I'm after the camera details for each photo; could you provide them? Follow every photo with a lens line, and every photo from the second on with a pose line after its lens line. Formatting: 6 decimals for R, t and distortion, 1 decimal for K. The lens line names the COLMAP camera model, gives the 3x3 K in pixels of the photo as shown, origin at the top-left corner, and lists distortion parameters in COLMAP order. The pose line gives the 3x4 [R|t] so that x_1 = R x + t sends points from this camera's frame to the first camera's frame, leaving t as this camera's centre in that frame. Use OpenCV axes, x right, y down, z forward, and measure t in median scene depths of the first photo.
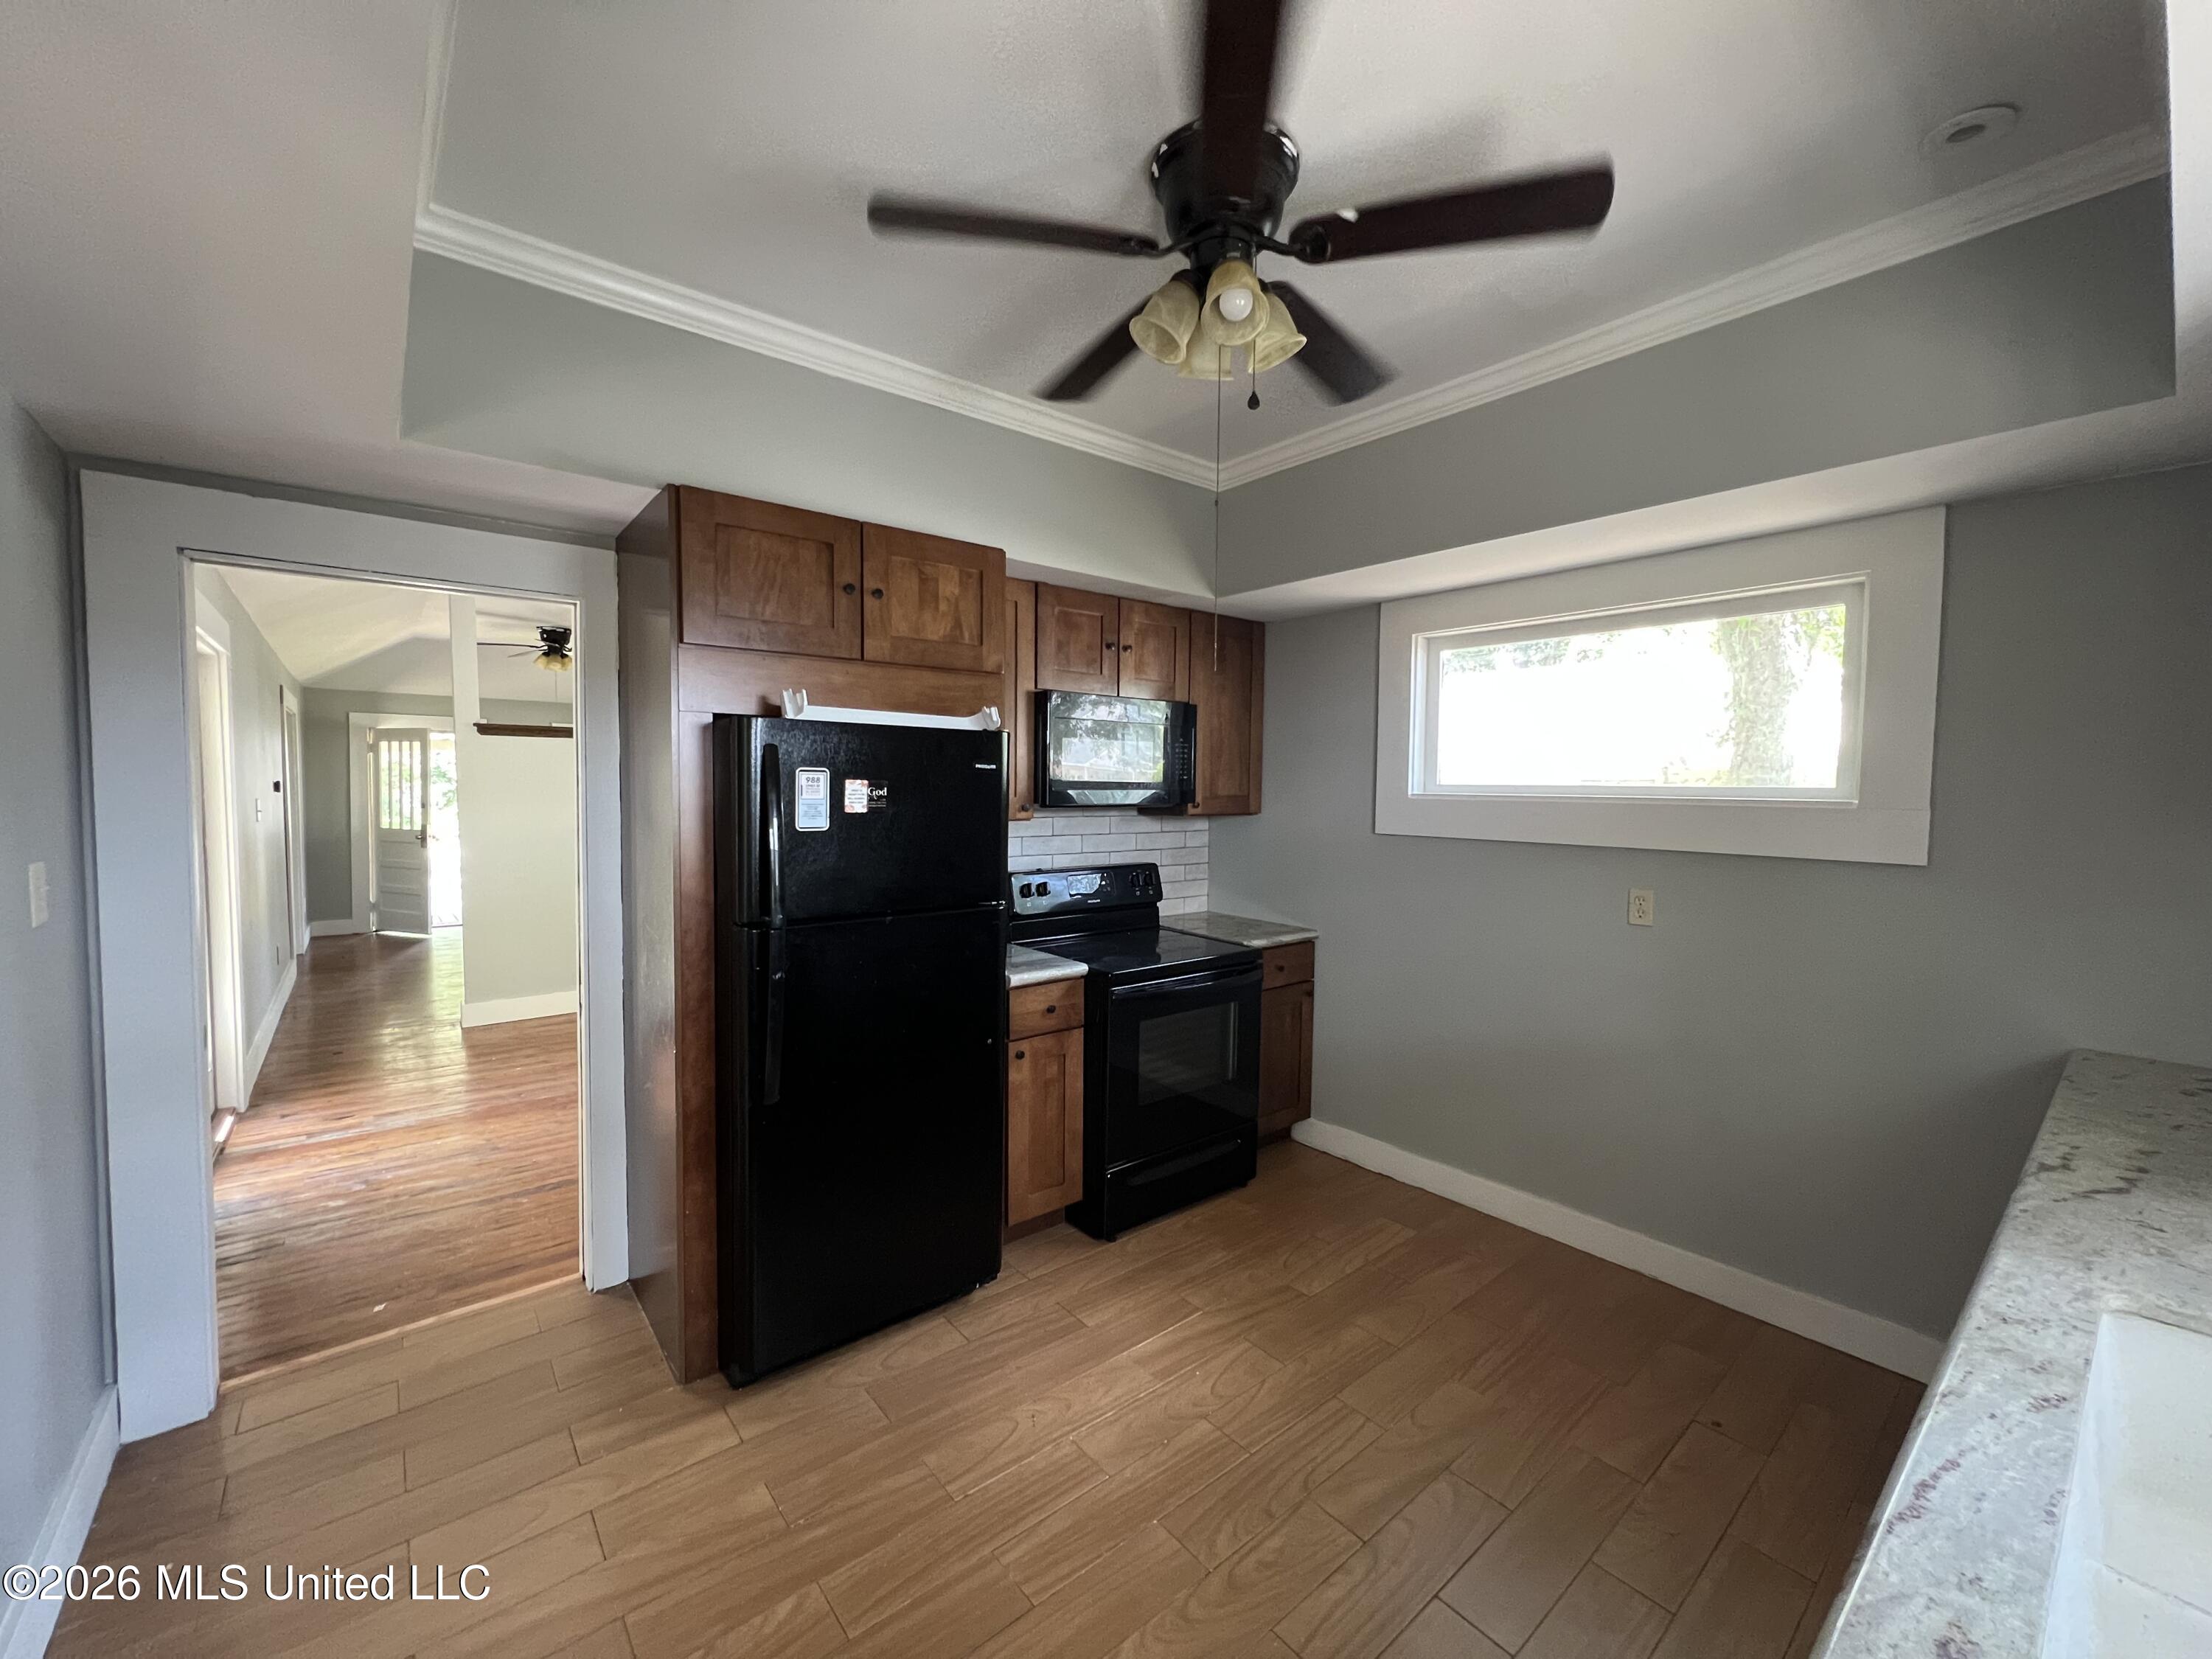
lens RADIAL K [[889.1, 0, 1097.7], [0, 889.1, 830.0], [0, 0, 1]] dist [0.000547, -0.000167]
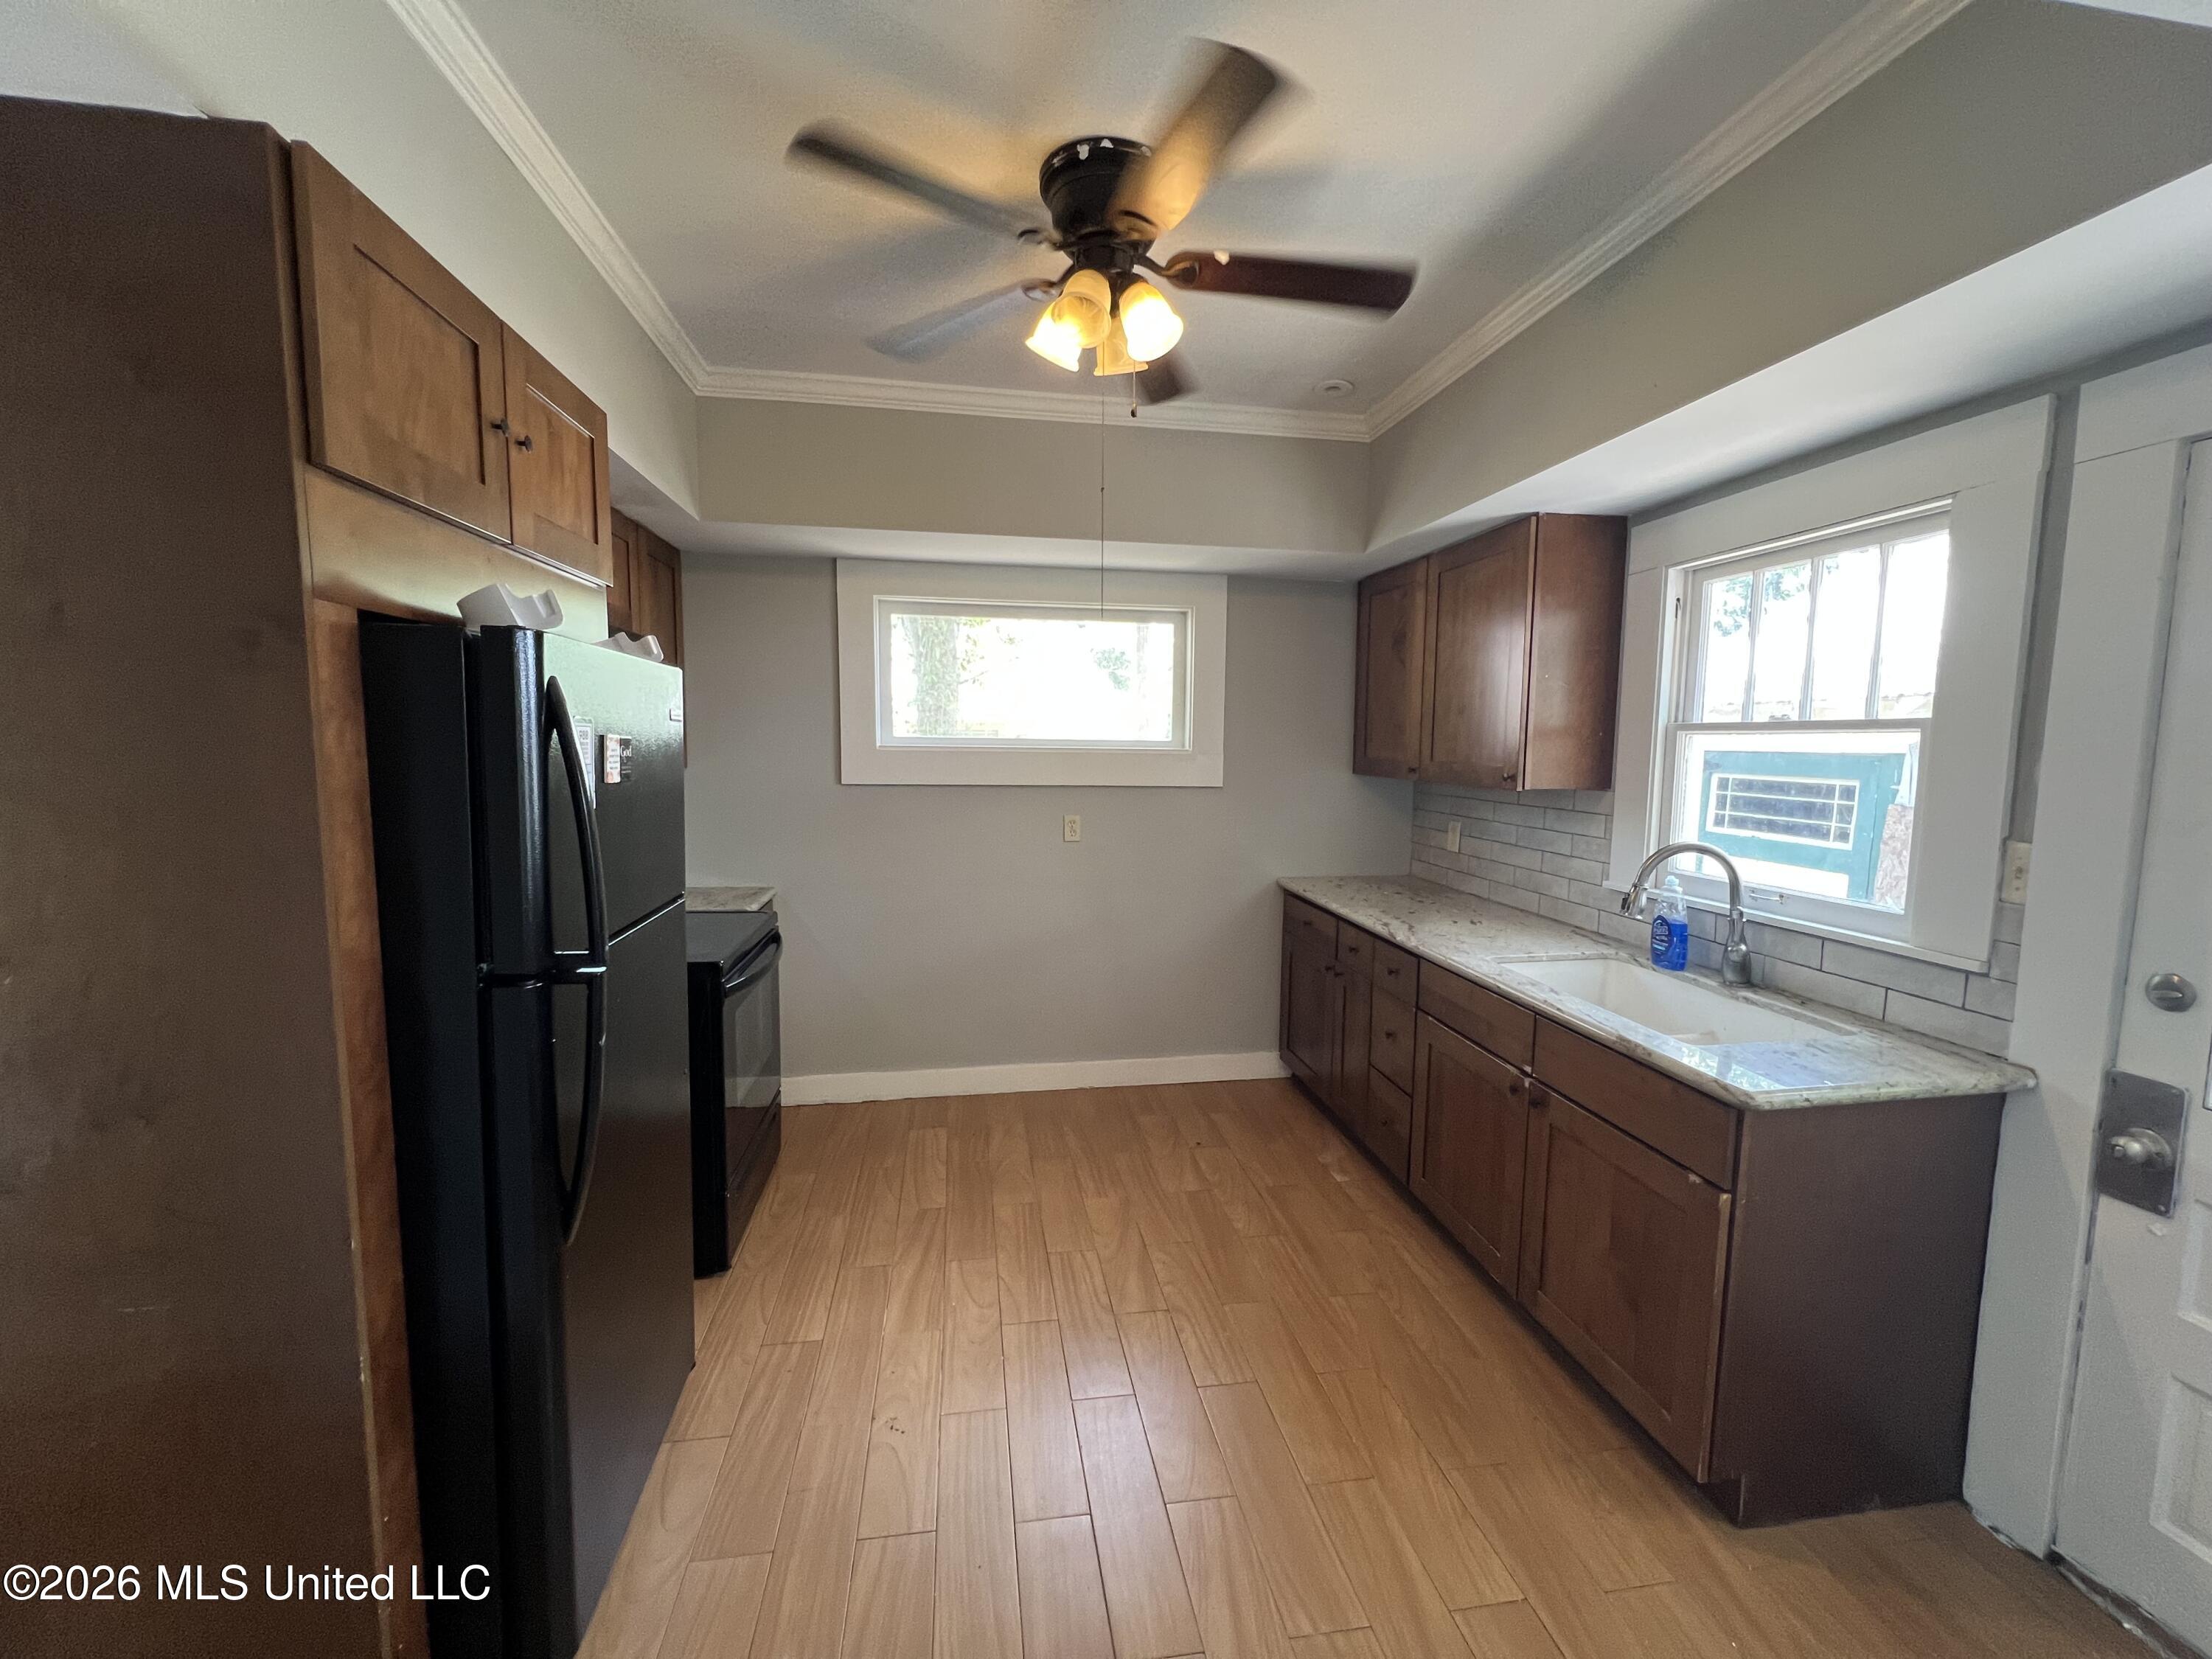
lens RADIAL K [[892.7, 0, 1101.5], [0, 892.7, 822.9], [0, 0, 1]] dist [-0.001433, -0.000129]
pose [[0.504031, -0.081683, 0.859814, -0.556360], [0.038947, 0.996655, 0.071853, -0.017847], [-0.862807, -0.002729, 0.505526, 0.272755]]
